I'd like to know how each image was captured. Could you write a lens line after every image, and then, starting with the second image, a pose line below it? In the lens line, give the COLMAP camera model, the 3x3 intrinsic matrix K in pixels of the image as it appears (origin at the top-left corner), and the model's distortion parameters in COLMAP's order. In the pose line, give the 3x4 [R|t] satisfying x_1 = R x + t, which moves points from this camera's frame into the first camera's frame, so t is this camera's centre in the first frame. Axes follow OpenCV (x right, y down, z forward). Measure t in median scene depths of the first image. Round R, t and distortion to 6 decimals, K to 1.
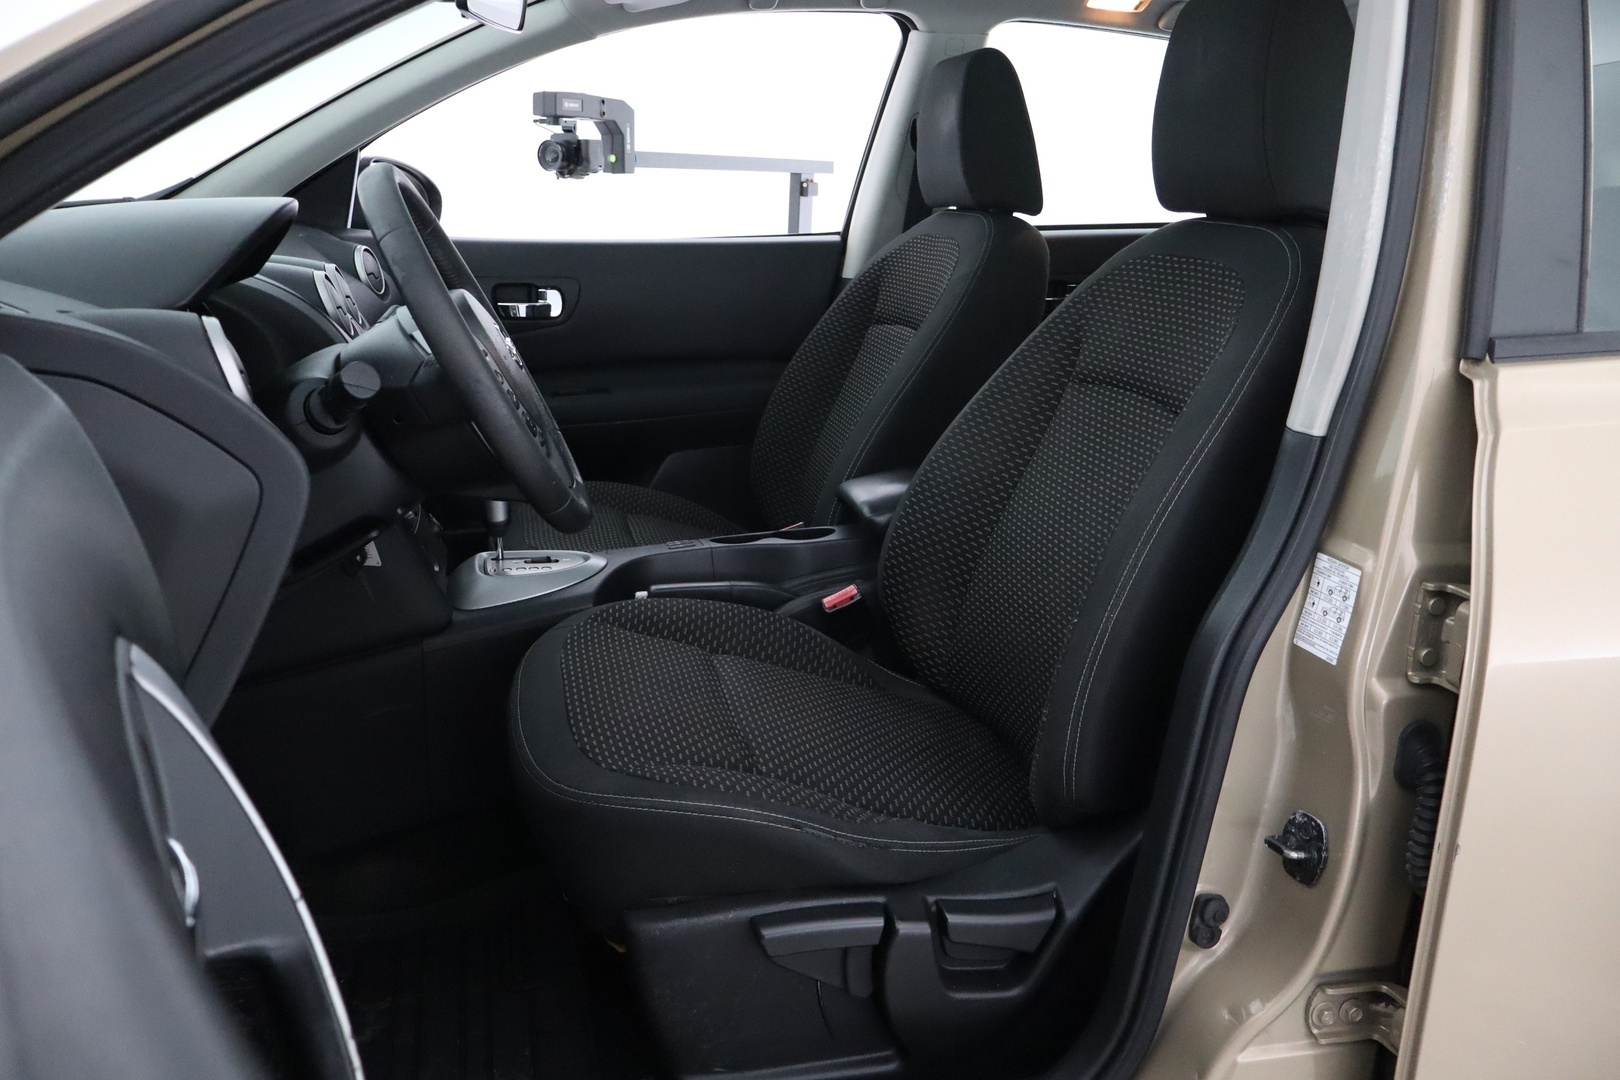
lens RADIAL K [[1370.0, 0, 810.7], [0, 1370.0, 538.5], [0, 0, 1]] dist [0.011573, 0.009444]
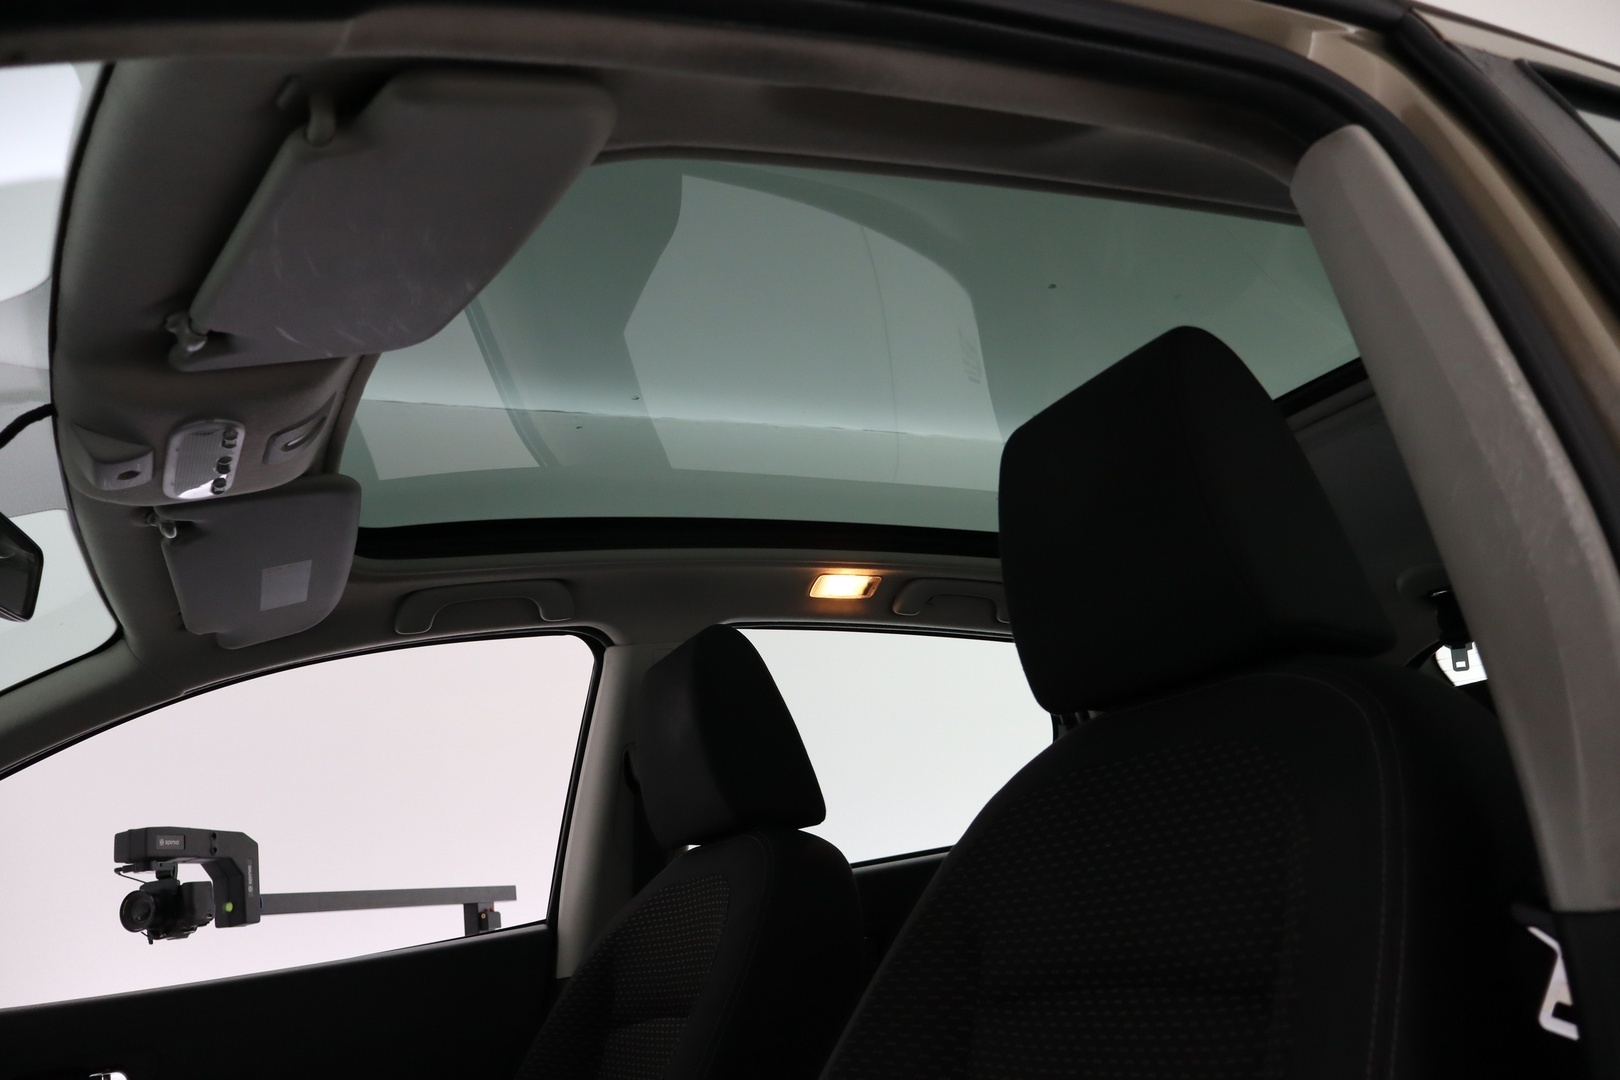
lens RADIAL K [[1370.0, 0, 798.1], [0, 1370.0, 532.5], [0, 0, 1]] dist [0.011573, 0.009444]
pose [[0.962552, -0.097796, 0.252843, -0.010873], [0.214334, 0.845608, -0.488883, -0.006930], [-0.165995, 0.524769, 0.834903, 0.196618]]
